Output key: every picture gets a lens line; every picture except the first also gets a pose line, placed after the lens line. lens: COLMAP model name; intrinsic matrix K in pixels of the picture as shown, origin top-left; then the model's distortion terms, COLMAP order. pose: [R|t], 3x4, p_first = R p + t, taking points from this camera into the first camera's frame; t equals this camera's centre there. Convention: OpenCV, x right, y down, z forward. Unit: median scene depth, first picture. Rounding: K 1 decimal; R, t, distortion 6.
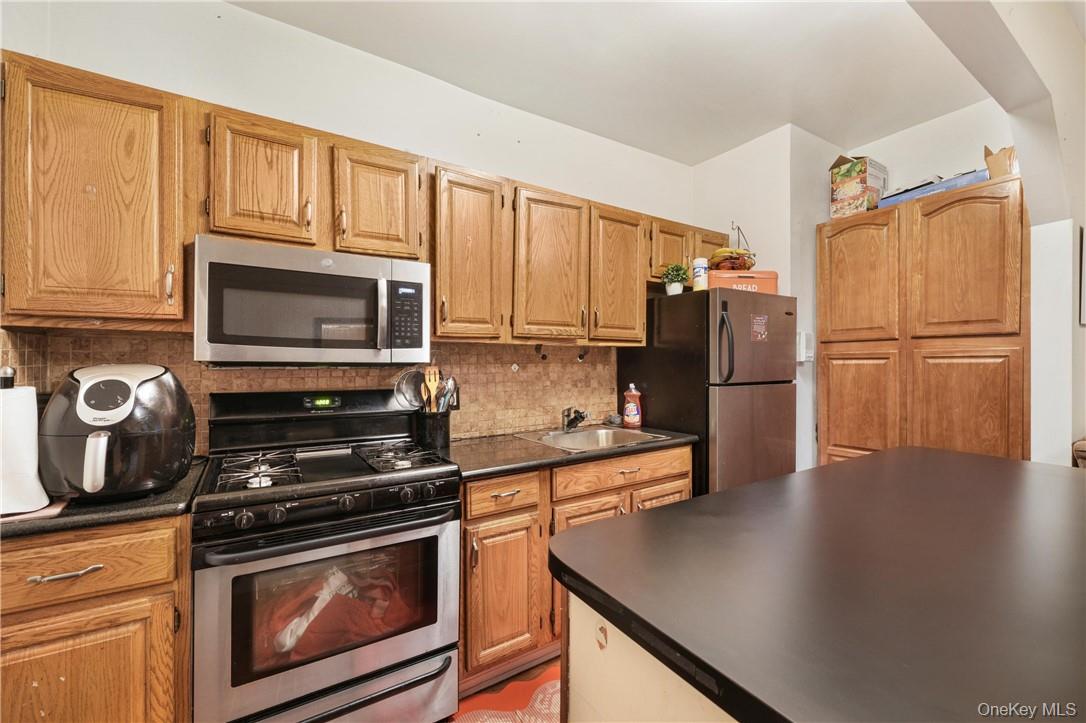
lens RADIAL K [[448.5, 0, 543.0], [0, 448.5, 361.5], [0, 0, 1]] dist [0.002787, 0.000333]
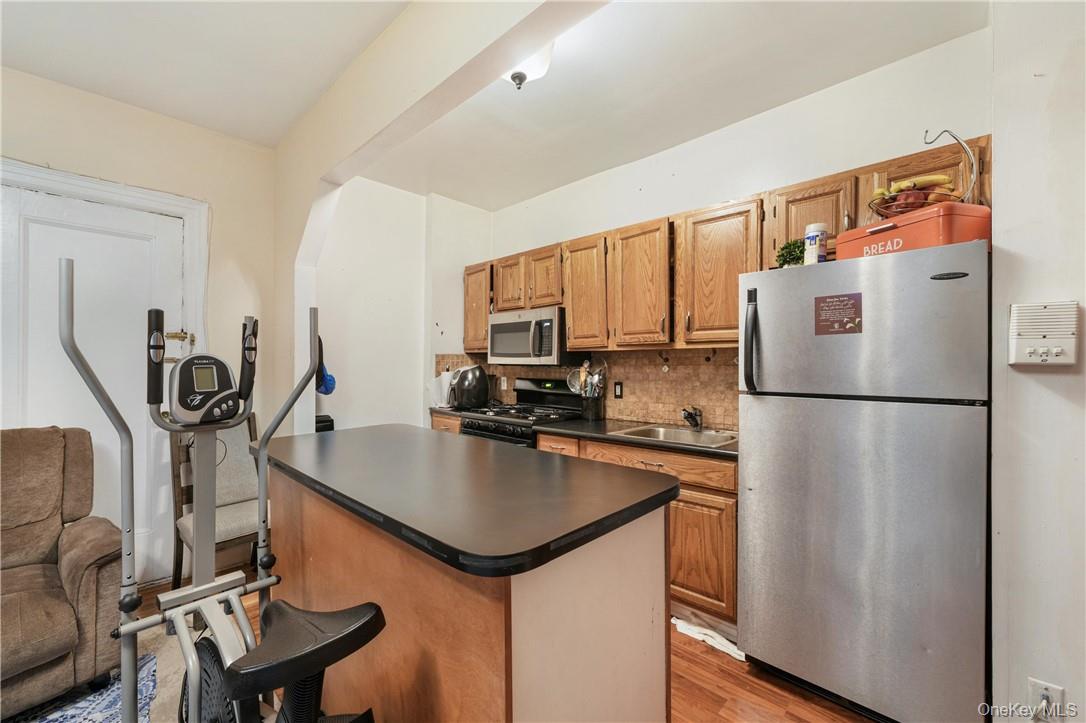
lens RADIAL K [[440.4, 0, 533.7], [0, 440.4, 364.5], [0, 0, 1]] dist [-0.000531, -0.000095]
pose [[0.215420, 0.002776, -0.976518, 1.173780], [0.003303, 0.999988, 0.003572, -0.003372], [0.976516, -0.003995, 0.215408, 0.479911]]
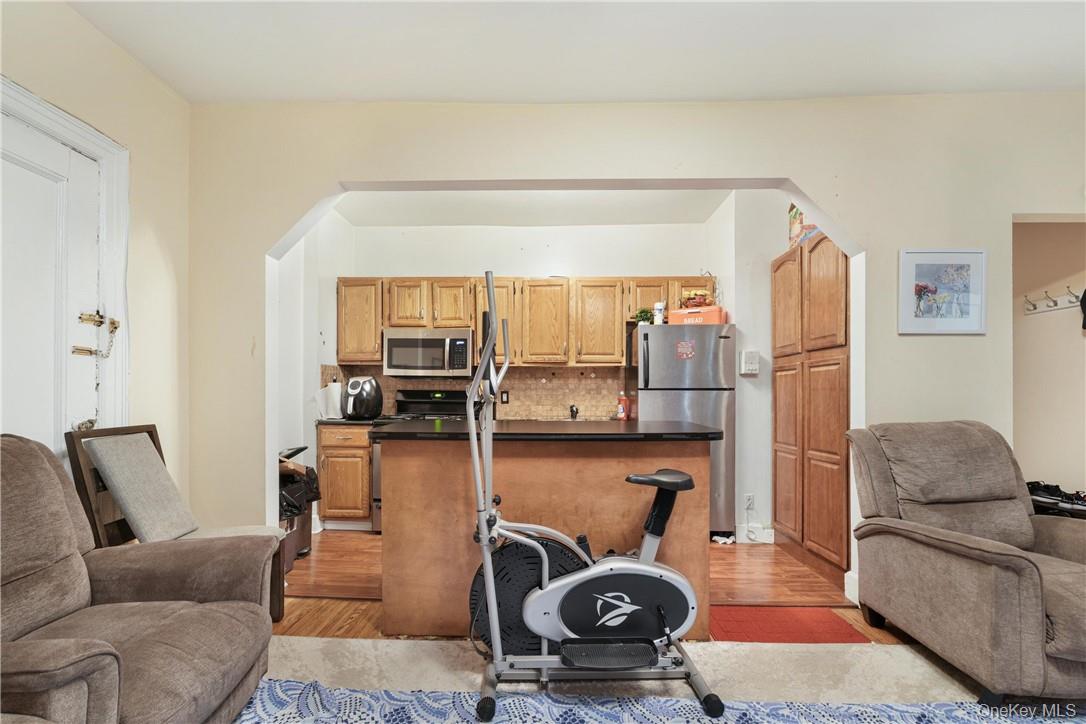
lens RADIAL K [[456.0, 0, 535.8], [0, 456.0, 396.3], [0, 0, 1]] dist [-0.004812, 0.000222]
pose [[0.821688, 0.005031, -0.569915, 1.045132], [-0.001886, 0.999980, 0.006107, 0.072099], [0.569934, -0.003943, 0.821681, -0.499650]]
